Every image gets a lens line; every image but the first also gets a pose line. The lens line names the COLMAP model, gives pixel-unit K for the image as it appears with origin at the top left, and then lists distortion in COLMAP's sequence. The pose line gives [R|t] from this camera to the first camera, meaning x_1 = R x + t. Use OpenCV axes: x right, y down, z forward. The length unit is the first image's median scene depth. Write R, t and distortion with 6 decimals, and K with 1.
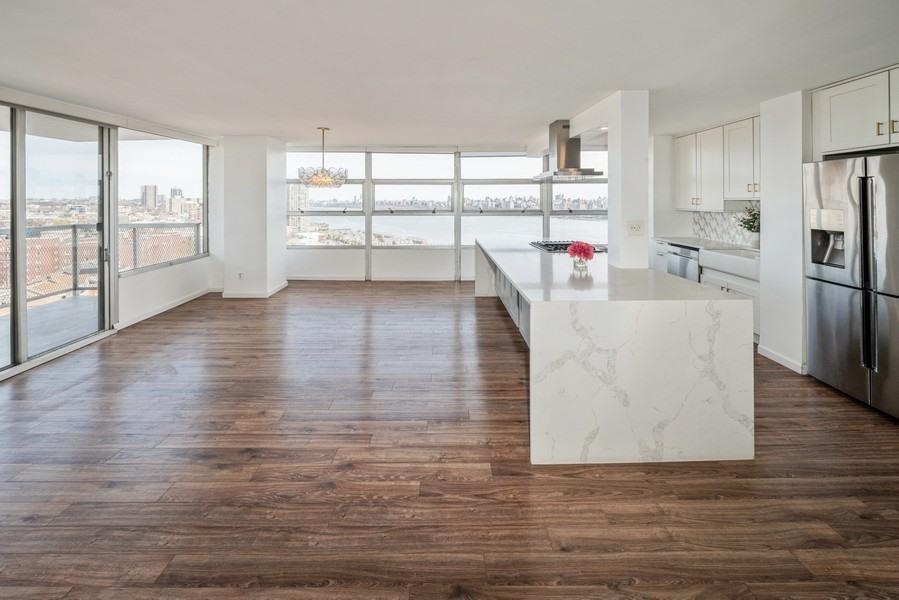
lens RADIAL K [[346.0, 0, 460.7], [0, 346.0, 198.6], [0, 0, 1]] dist [-0.003380, -0.000071]
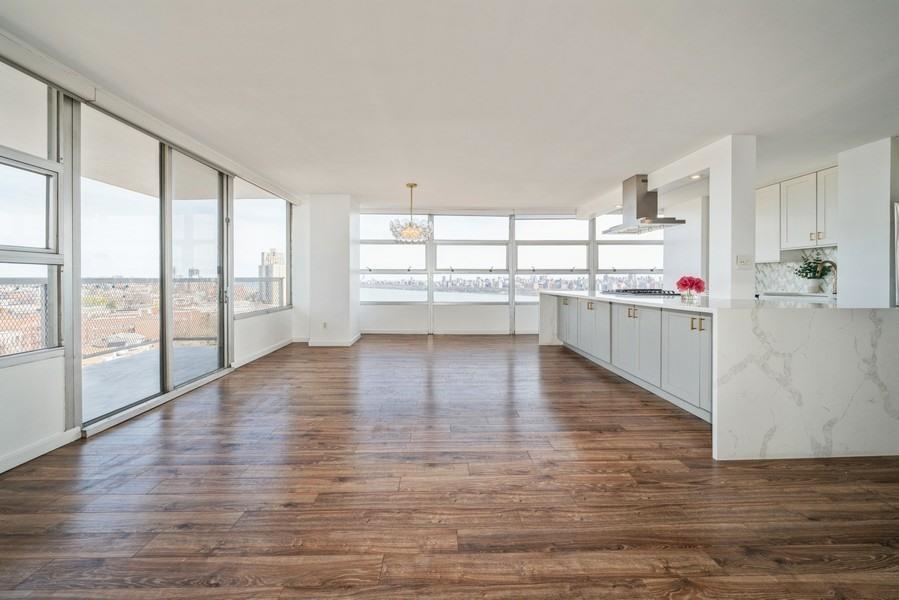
lens RADIAL K [[317.0, 0, 454.4], [0, 317.0, 284.0], [0, 0, 1]] dist [-0.004491, -0.000112]
pose [[0.999834, -0.002387, 0.018041, -0.325964], [0.002211, 0.999950, 0.009755, 0.110065], [-0.018063, -0.009714, 0.999790, 0.021388]]
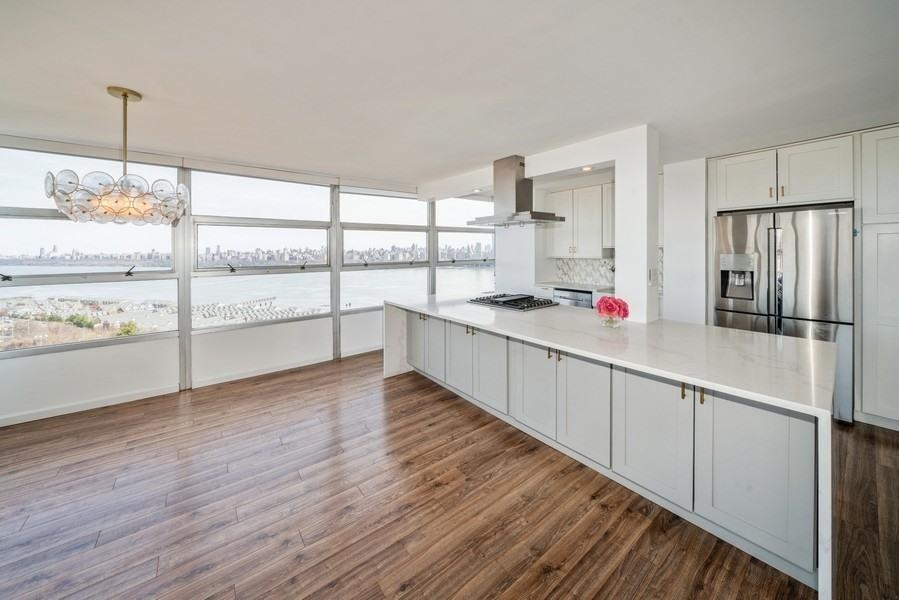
lens RADIAL K [[317.0, 0, 439.0], [0, 317.0, 251.8], [0, 0, 1]] dist [-0.004491, -0.000112]
pose [[0.815688, -0.008932, 0.578424, -0.348295], [0.006211, 0.999958, 0.006682, 0.006257], [-0.578459, -0.001858, 0.815709, 0.498872]]
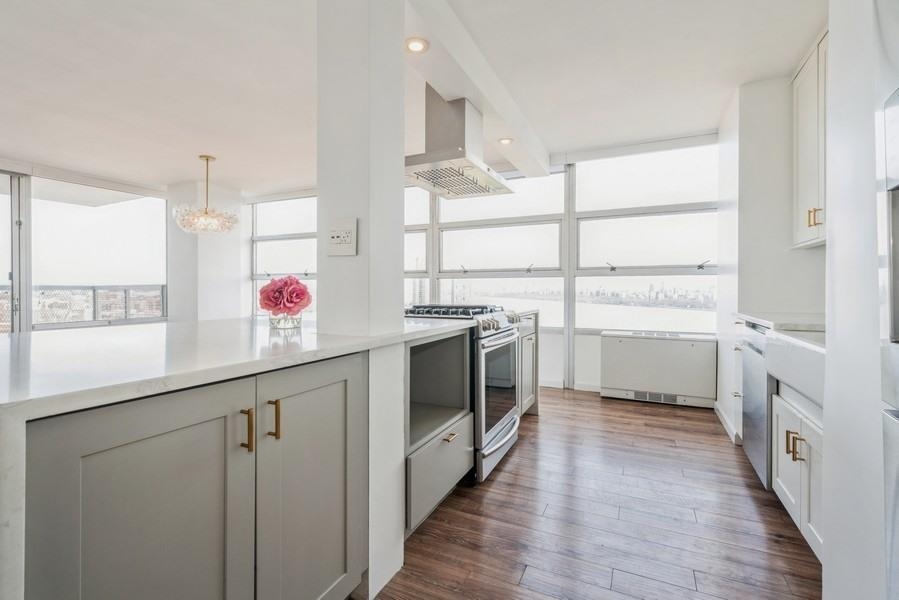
lens RADIAL K [[424.6, 0, 475.0], [0, 424.6, 297.6], [0, 0, 1]] dist [-0.000517, 0.000422]
pose [[0.893191, 0.008929, -0.449589, 0.680073], [-0.001904, 0.999869, 0.016076, 0.115568], [0.449674, -0.013502, 0.893091, 0.475187]]
